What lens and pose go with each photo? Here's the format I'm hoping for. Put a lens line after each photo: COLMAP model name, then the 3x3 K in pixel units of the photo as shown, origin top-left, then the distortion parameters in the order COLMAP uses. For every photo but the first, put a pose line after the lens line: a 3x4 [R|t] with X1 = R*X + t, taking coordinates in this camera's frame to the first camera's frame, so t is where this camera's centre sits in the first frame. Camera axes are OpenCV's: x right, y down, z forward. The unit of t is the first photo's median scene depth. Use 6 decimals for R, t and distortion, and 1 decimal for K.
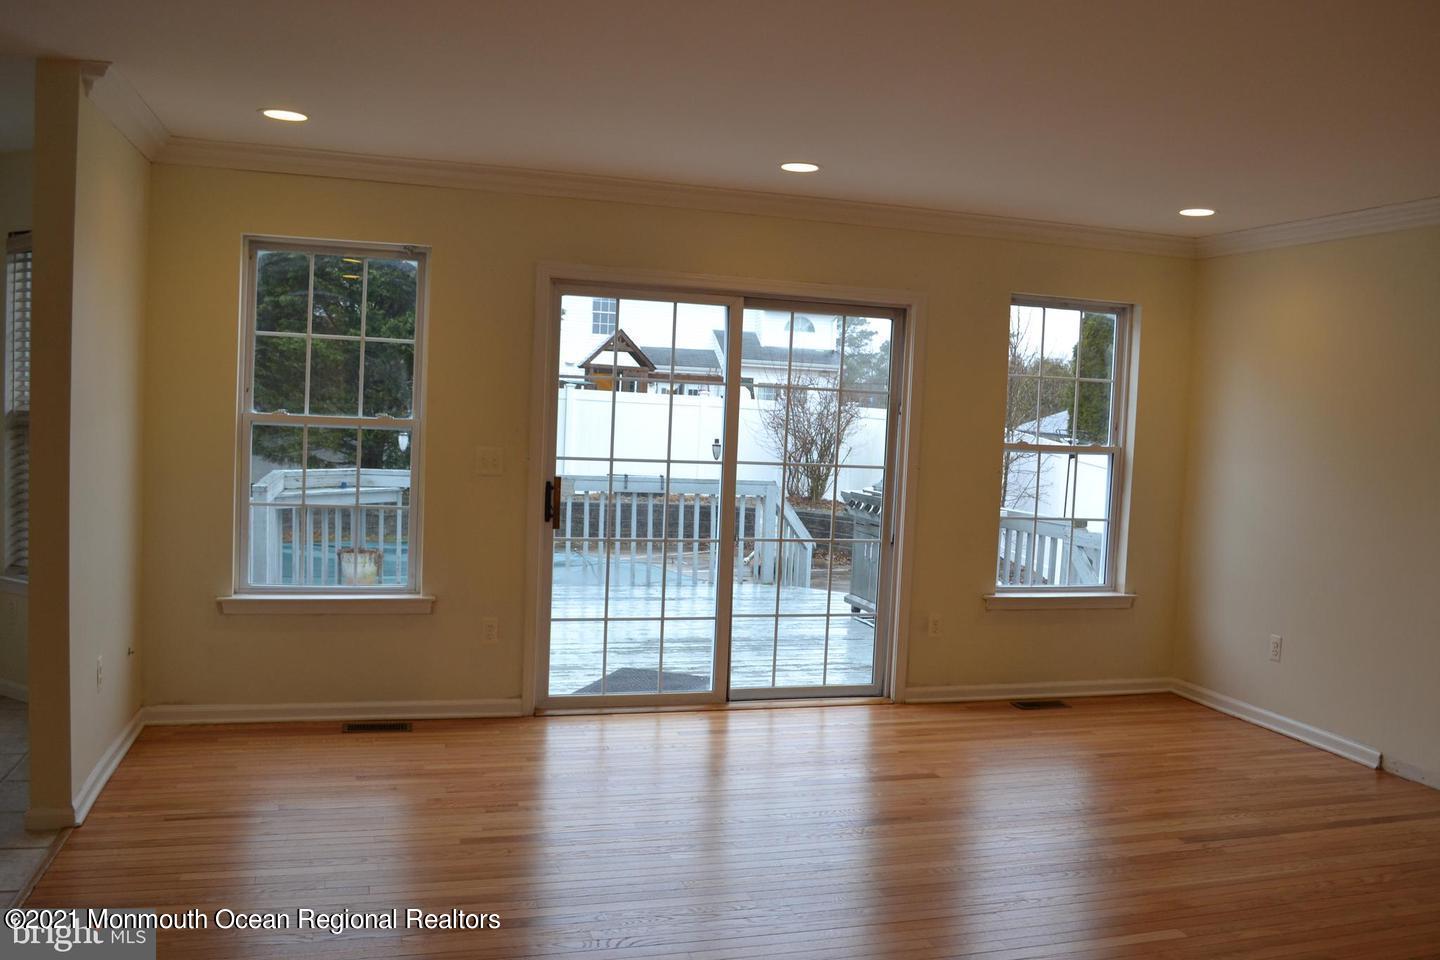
lens RADIAL K [[1177.7, 0, 725.9], [0, 1177.7, 486.1], [0, 0, 1]] dist [-0.079440, 0.010082]
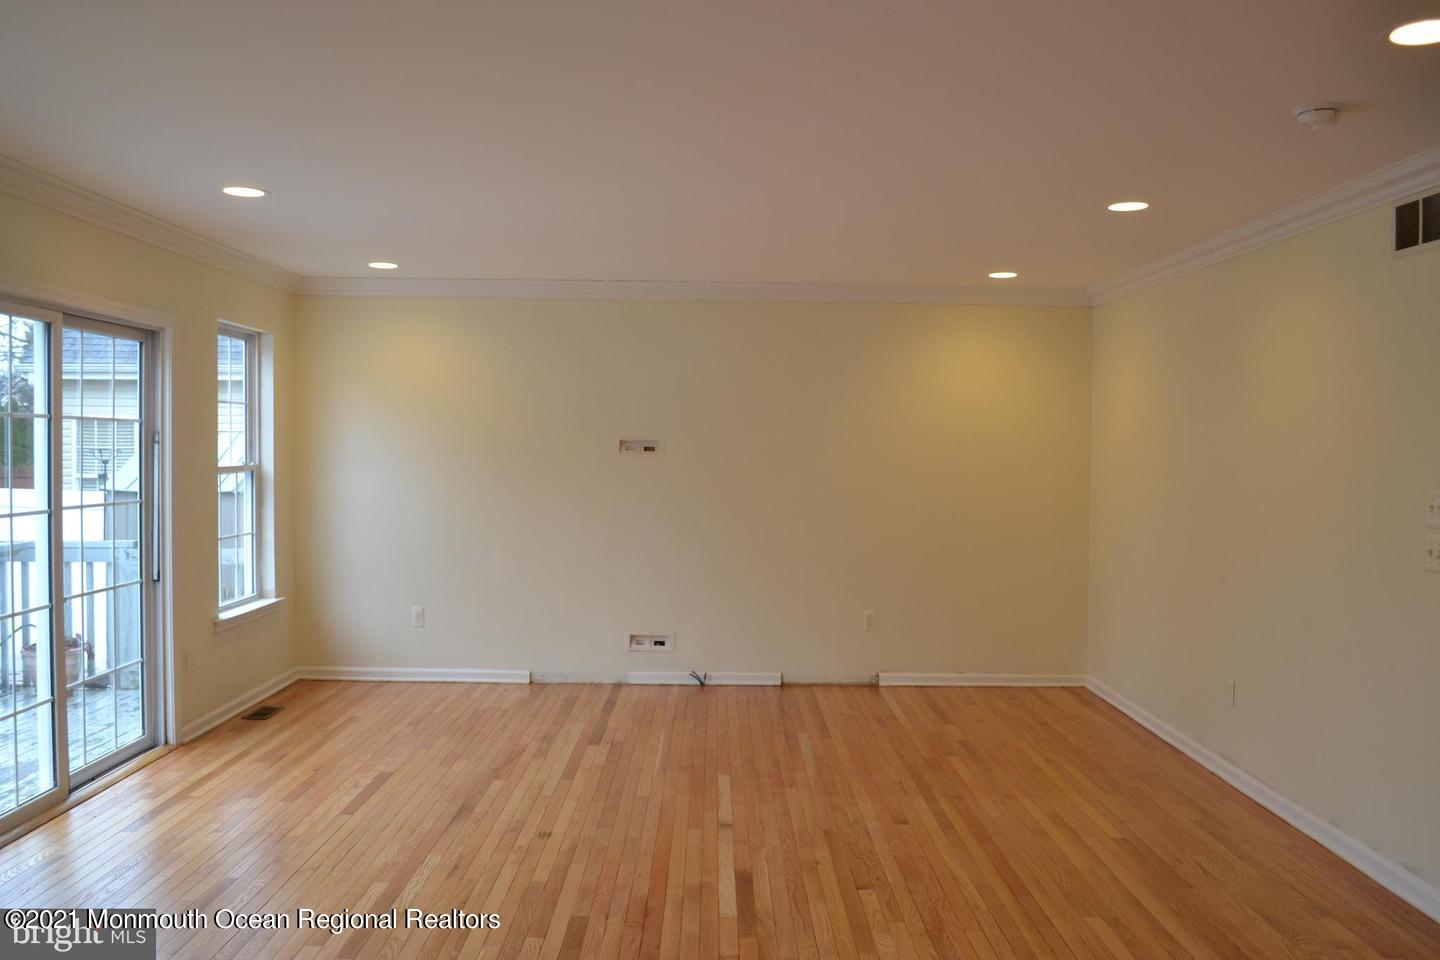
lens RADIAL K [[1177.7, 0, 725.9], [0, 1177.7, 486.1], [0, 0, 1]] dist [-0.079440, 0.010082]
pose [[0.281932, -0.073437, 0.956620, -0.646439], [0.064258, 0.996273, 0.057543, -0.053807], [-0.957280, 0.045247, 0.285600, 0.317268]]
